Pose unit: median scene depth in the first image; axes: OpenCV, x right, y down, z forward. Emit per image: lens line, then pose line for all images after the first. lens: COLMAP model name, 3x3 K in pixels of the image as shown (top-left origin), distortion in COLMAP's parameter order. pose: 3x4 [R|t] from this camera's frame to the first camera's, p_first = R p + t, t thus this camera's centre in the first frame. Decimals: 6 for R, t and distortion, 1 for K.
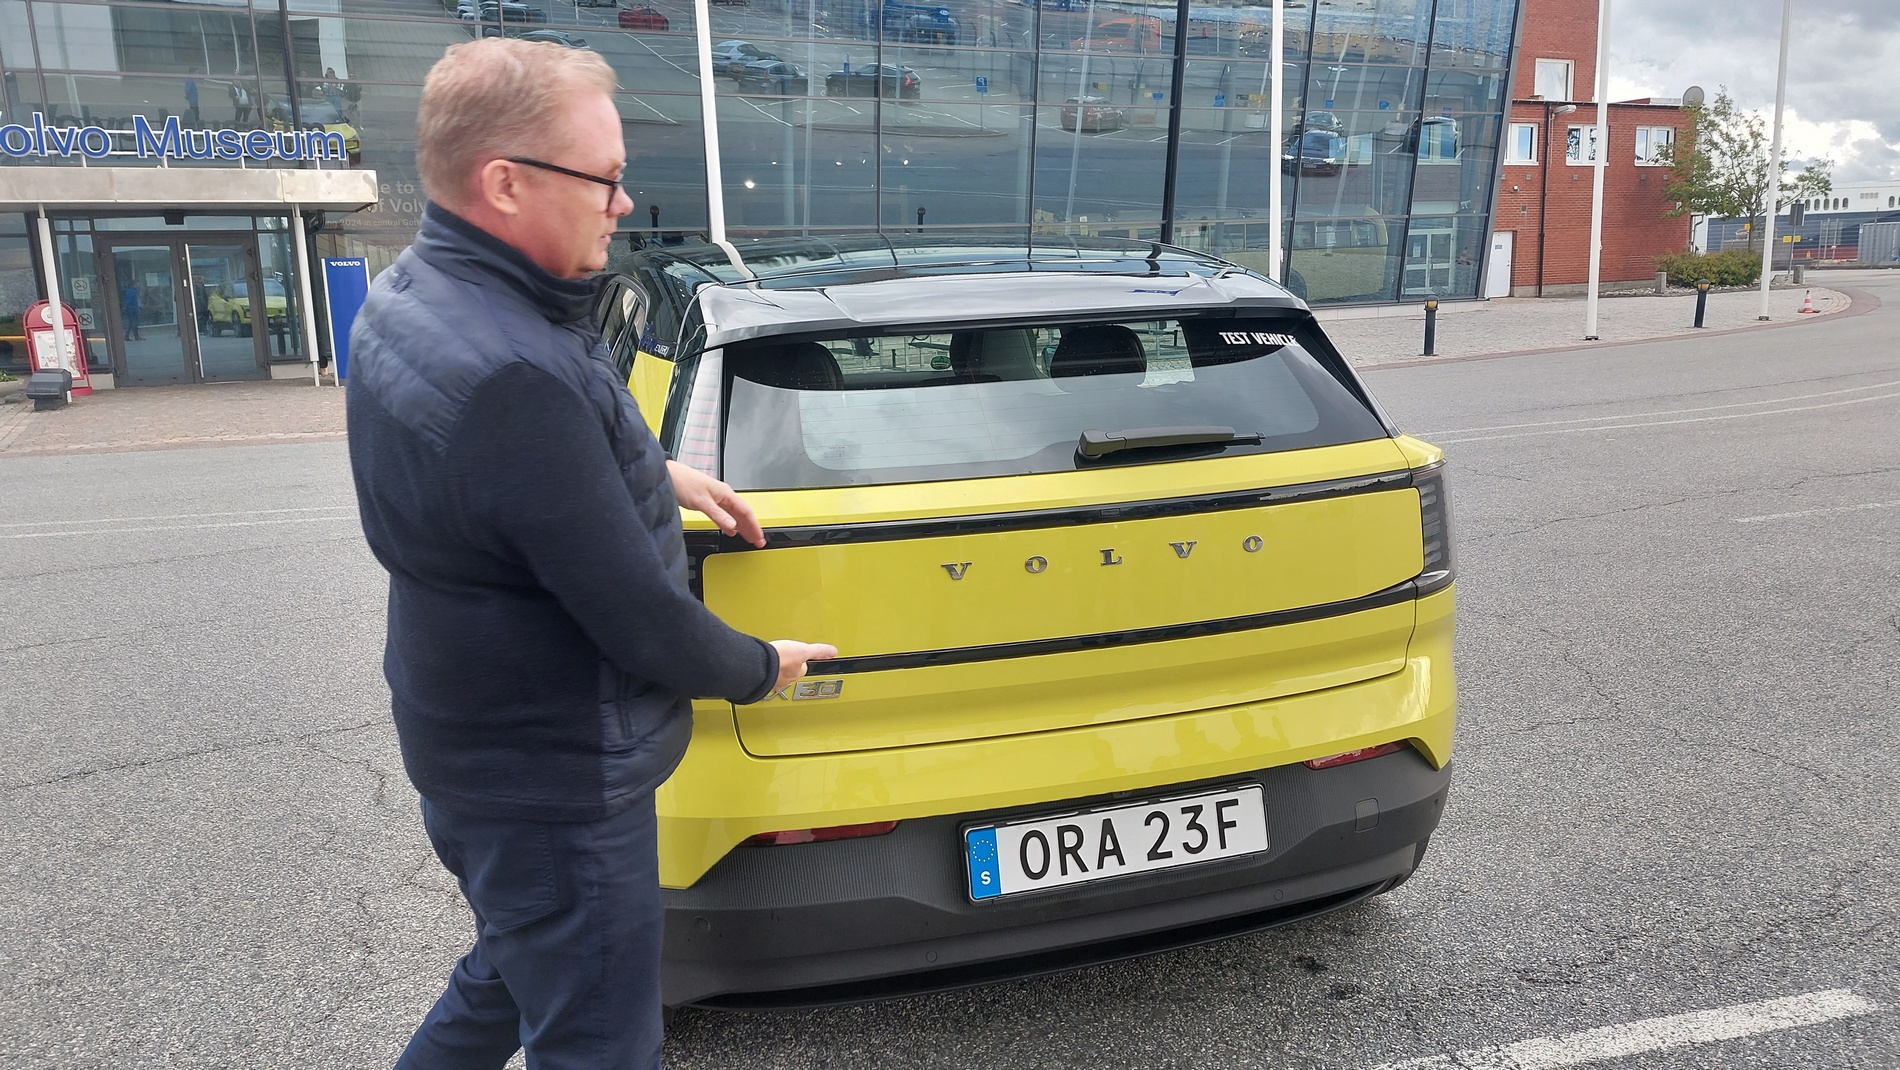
lens RADIAL K [[1374.8, 0, 950.6], [0, 1374.8, 487.3], [0, 0, 1]] dist [0.077513, -0.082749]
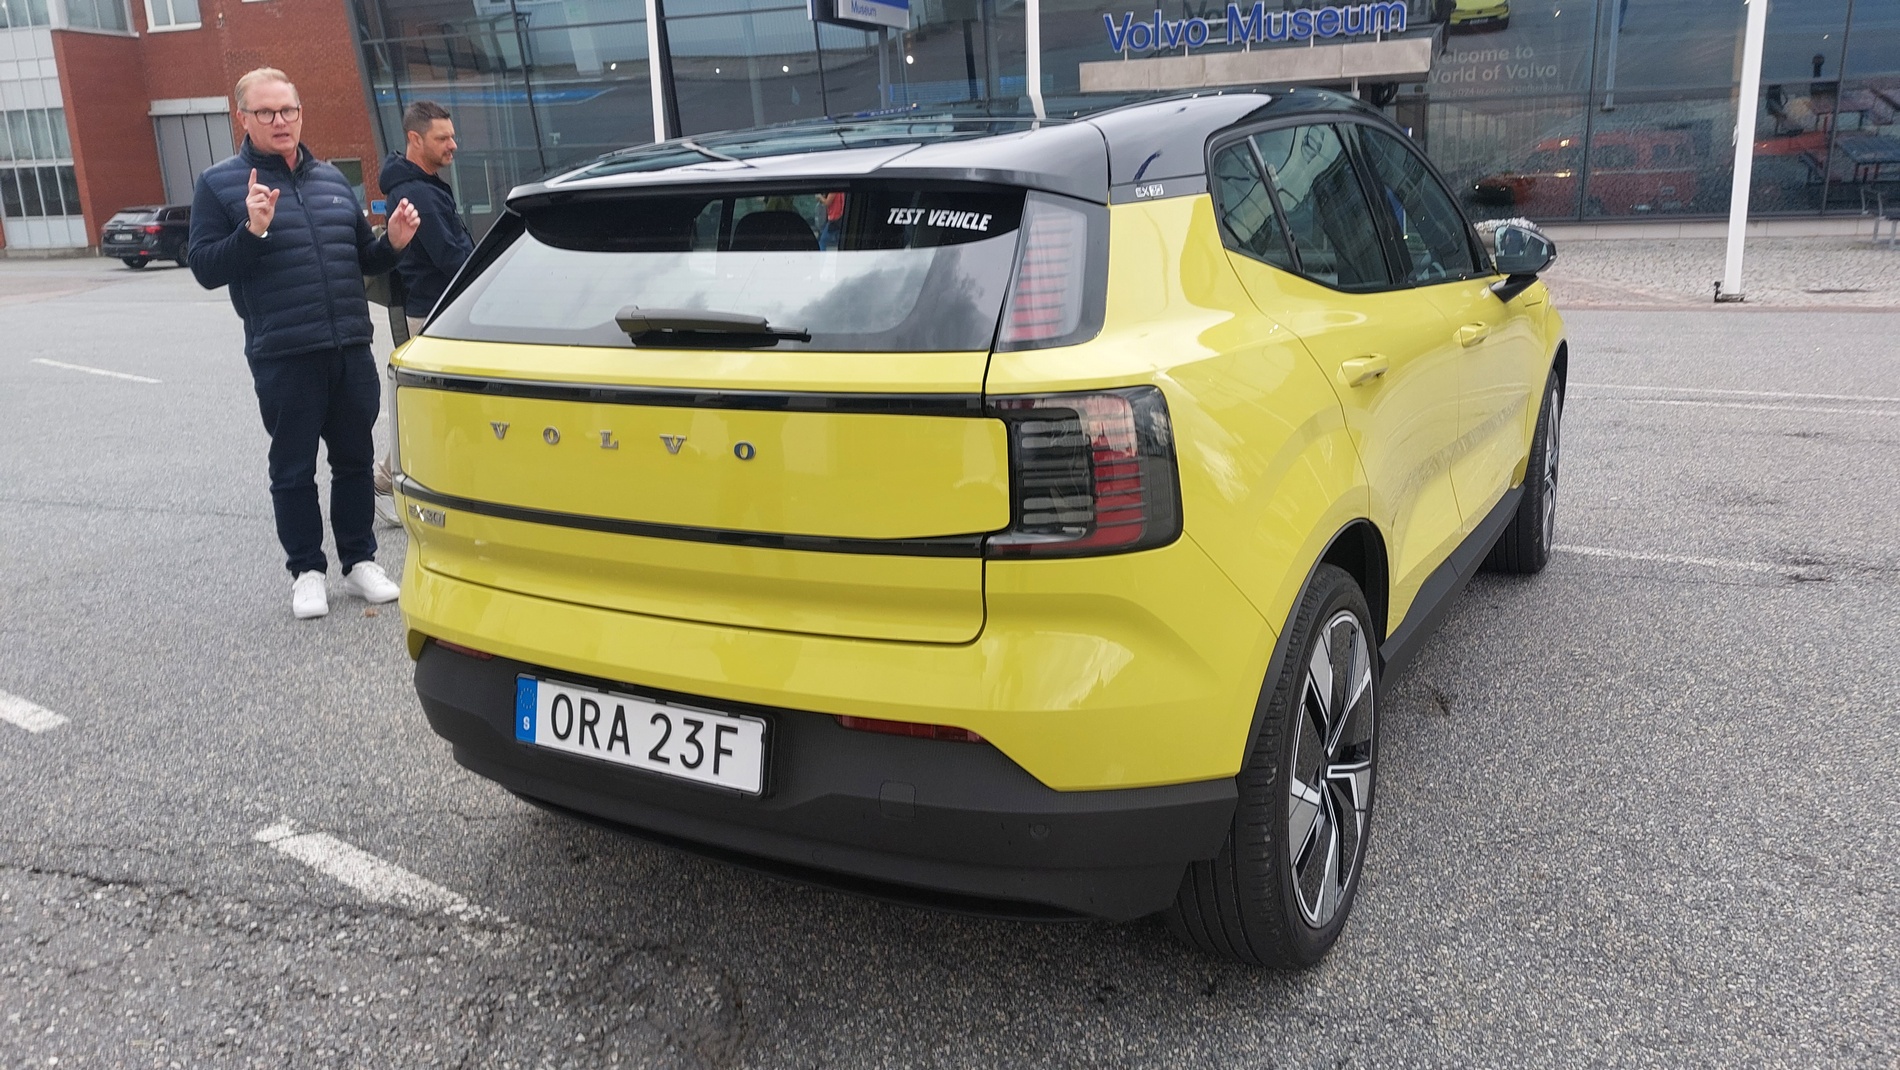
lens RADIAL K [[1374.8, 0, 950.6], [0, 1374.8, 487.3], [0, 0, 1]] dist [0.077513, -0.082749]
pose [[0.682496, 0.162063, -0.712696, 0.873318], [-0.097566, 0.986581, 0.130912, -0.059890], [0.724348, -0.019812, 0.689149, 0.453210]]
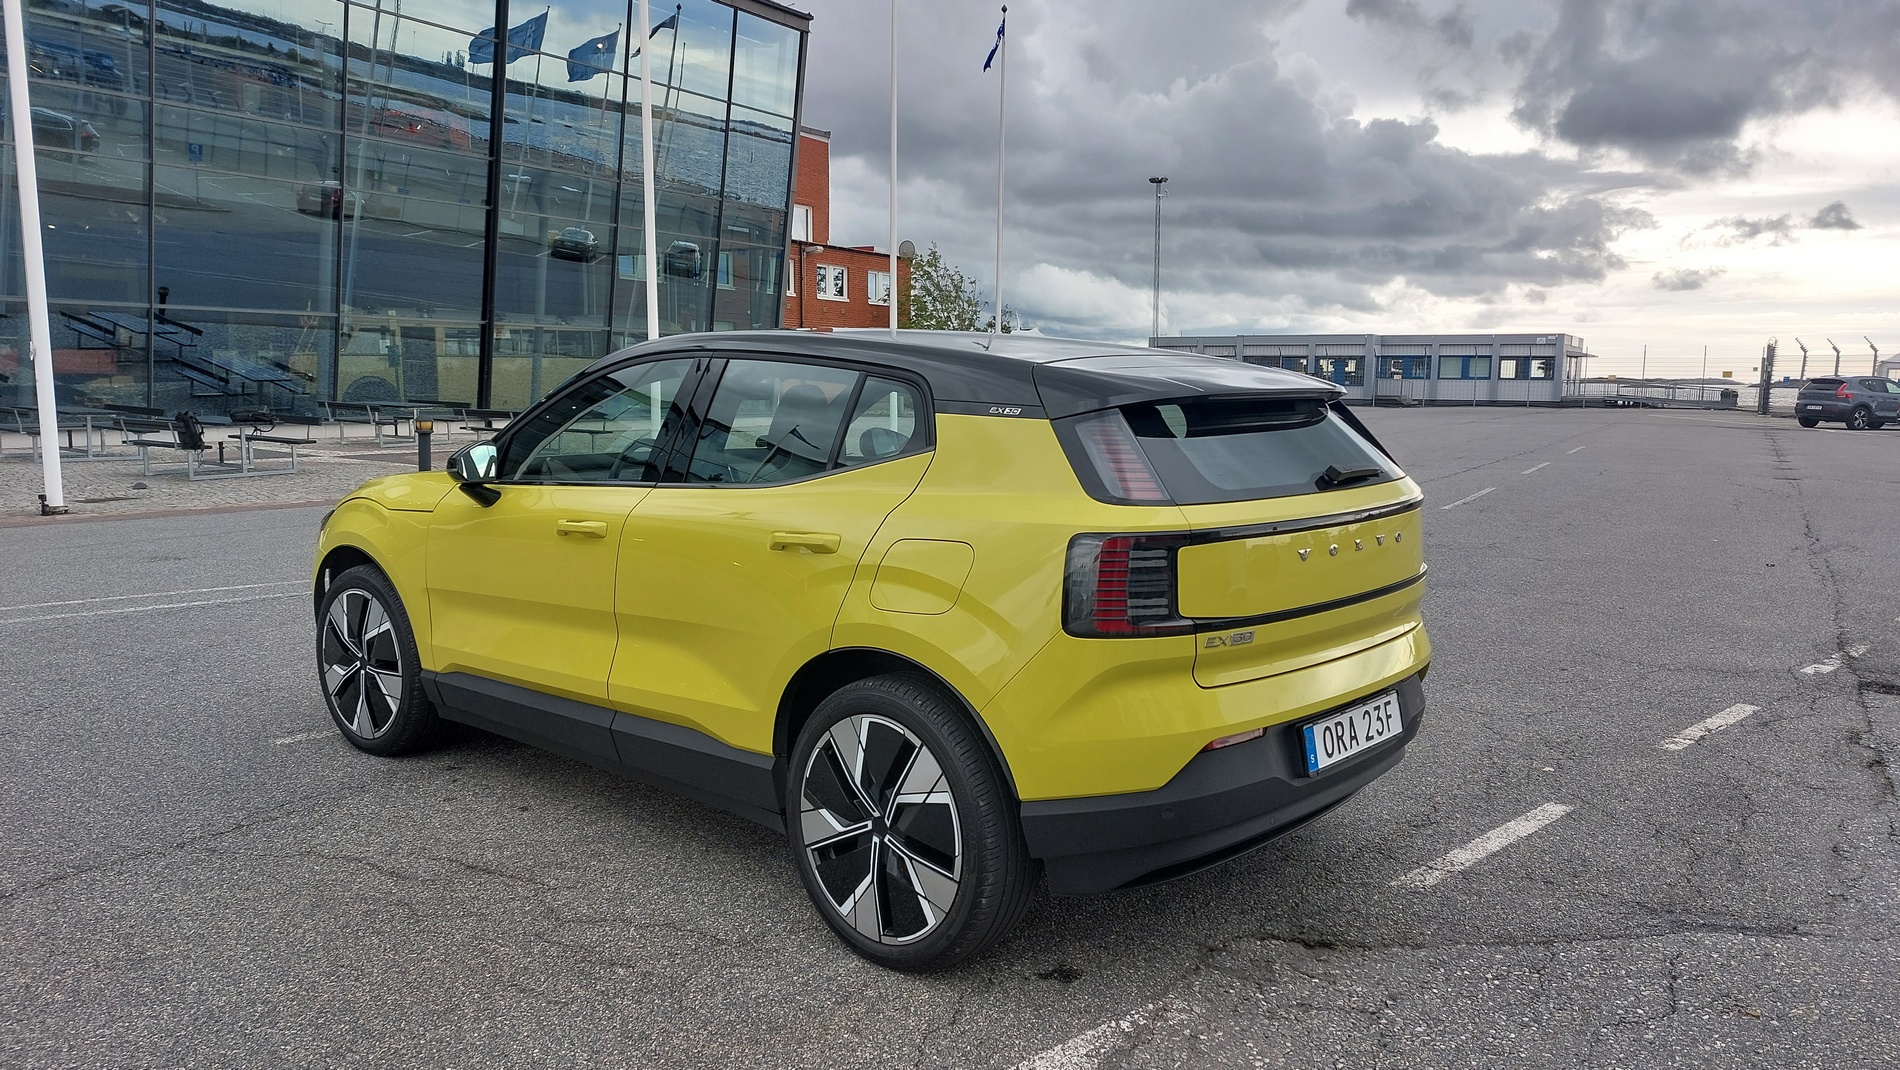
lens RADIAL K [[1374.7, 0, 971.4], [0, 1374.7, 532.7], [0, 0, 1]] dist [0.094154, -0.106179]
pose [[0.841434, -0.019939, 0.539991, -0.987545], [0.045578, 0.998377, -0.034156, 0.062854], [-0.538434, 0.053352, 0.840977, -0.078420]]
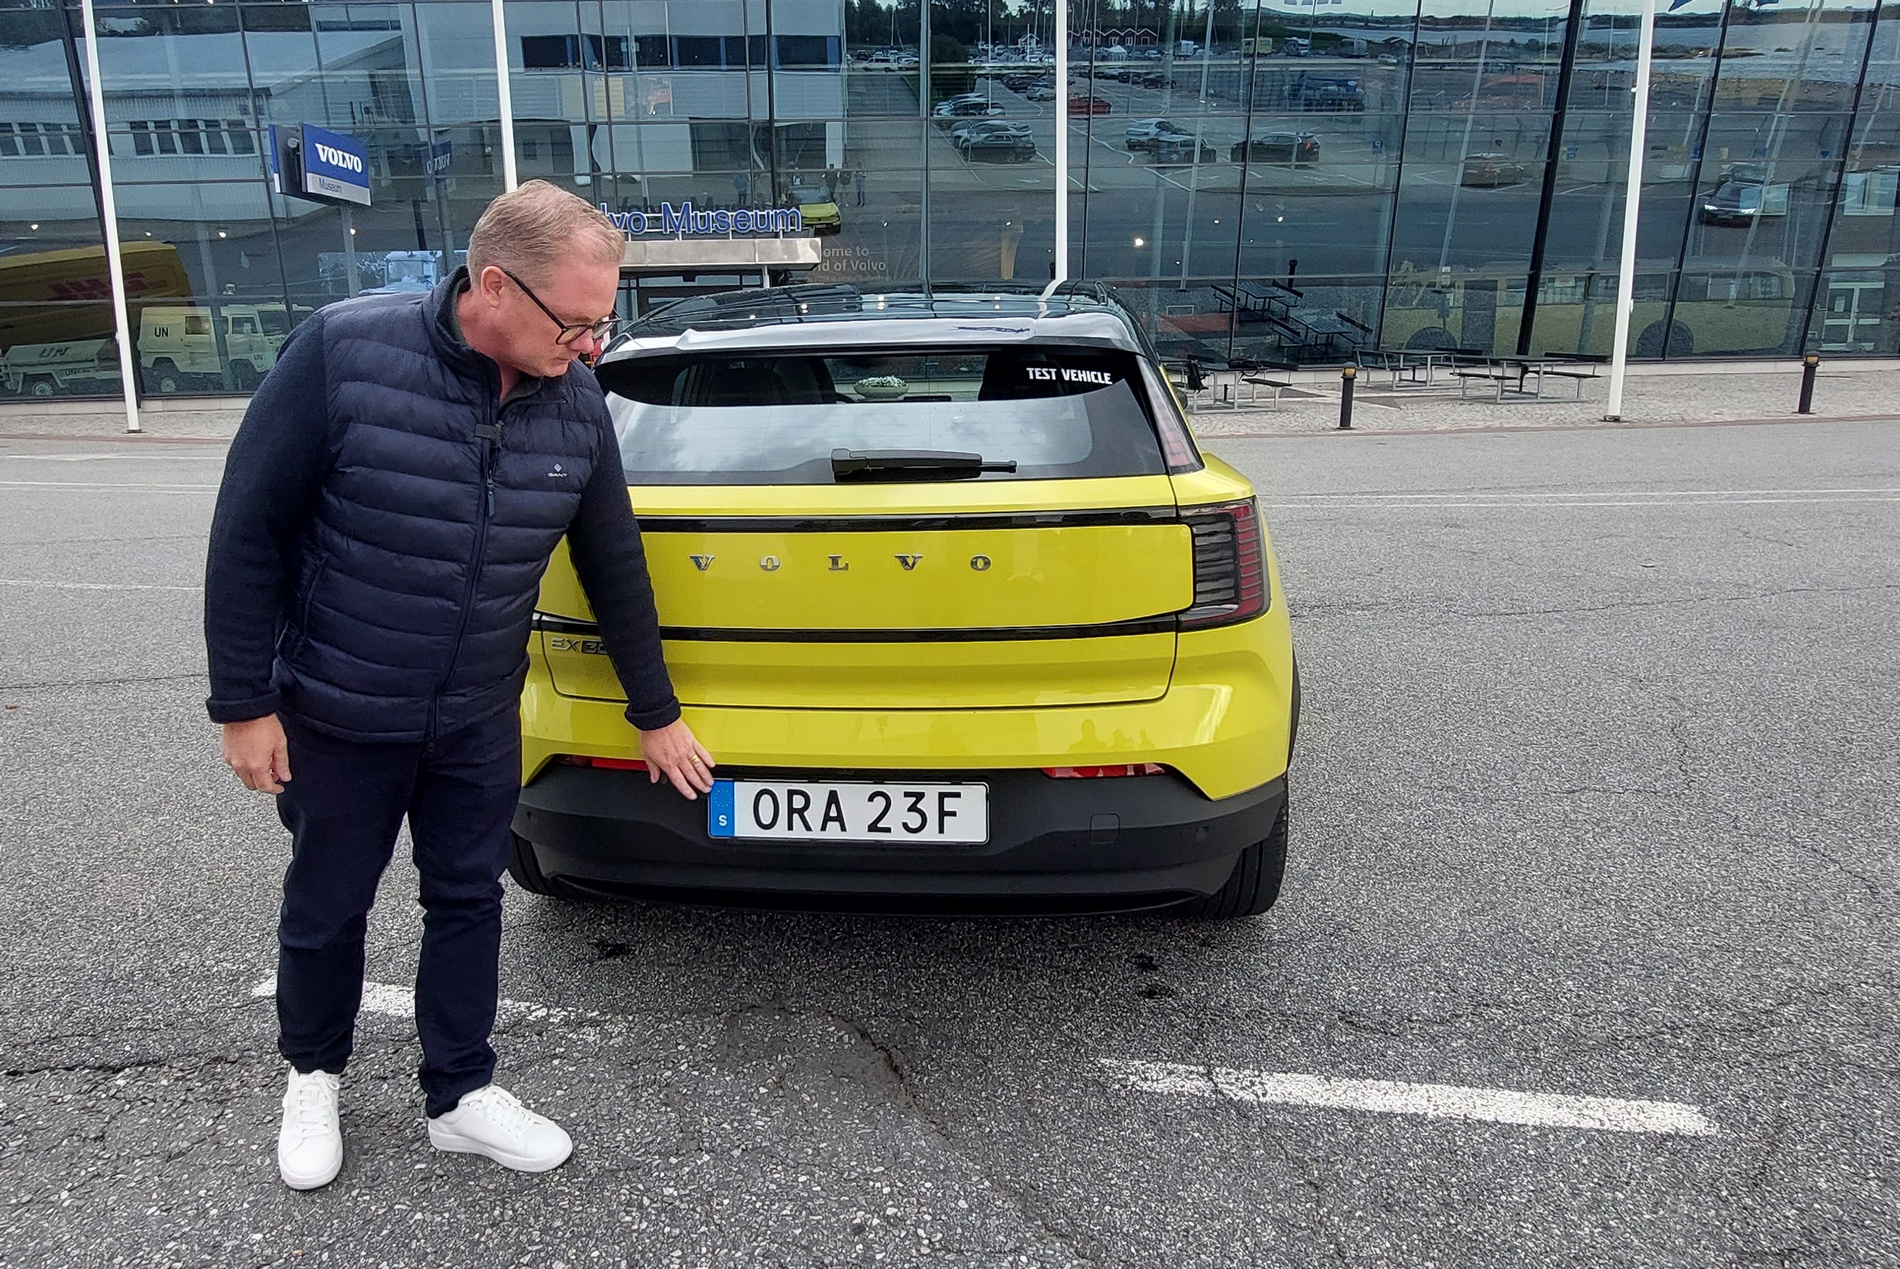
lens RADIAL K [[1158.8, 0, 854.0], [0, 1158.8, 546.7], [0, 0, 1]] dist [-0.018146, -0.001593]
pose [[0.917751, 0.083243, -0.388334, 0.445783], [-0.067542, 0.996258, 0.053933, -0.013255], [0.391371, -0.023268, 0.919939, 0.116057]]
